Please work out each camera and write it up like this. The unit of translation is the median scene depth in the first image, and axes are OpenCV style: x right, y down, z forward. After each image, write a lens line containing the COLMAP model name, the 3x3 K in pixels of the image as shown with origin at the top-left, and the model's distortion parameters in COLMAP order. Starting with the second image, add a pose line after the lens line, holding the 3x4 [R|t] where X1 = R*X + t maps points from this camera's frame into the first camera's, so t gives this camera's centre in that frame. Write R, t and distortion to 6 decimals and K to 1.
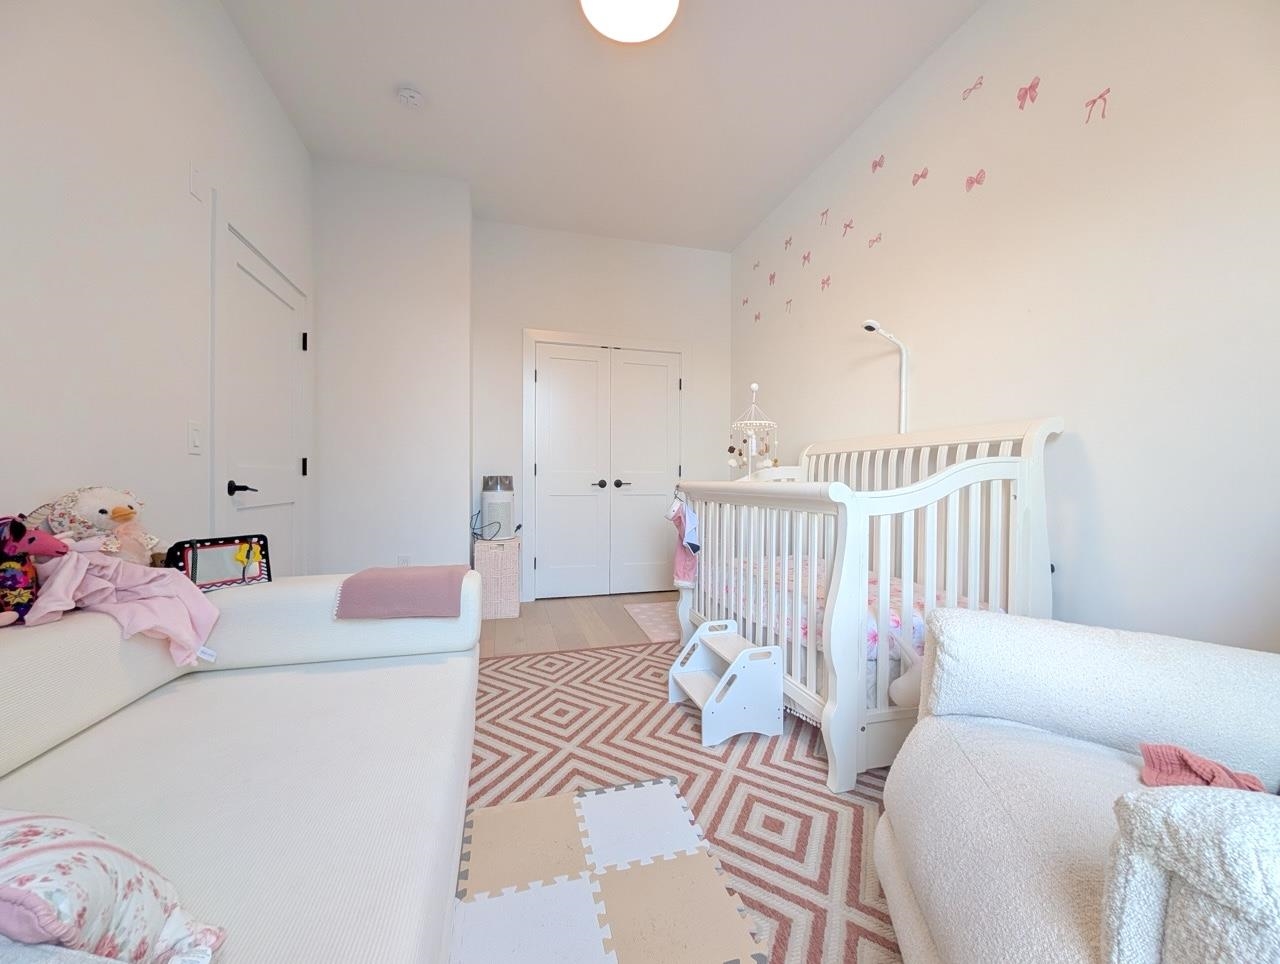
lens RADIAL K [[491.5, 0, 644.5], [0, 491.5, 483.1], [0, 0, 1]] dist [-0.001354, 0.000758]
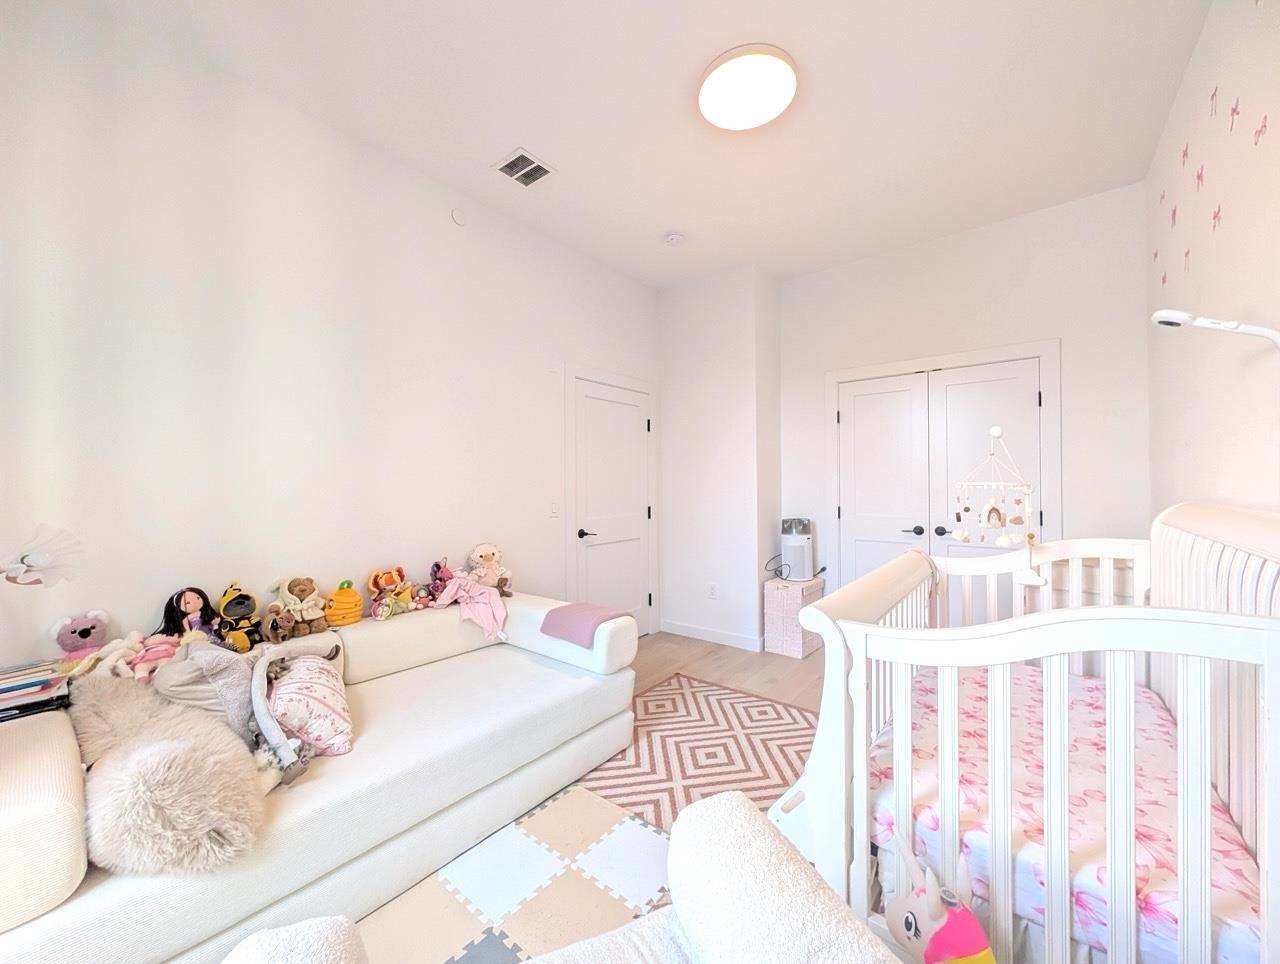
lens RADIAL K [[491.5, 0, 645.2], [0, 491.5, 485.5], [0, 0, 1]] dist [-0.001354, 0.000758]
pose [[0.585407, -0.006714, -0.810712, 0.626595], [0.004483, 0.999977, -0.005044, -0.141865], [0.810727, -0.000682, 0.585424, 0.201278]]
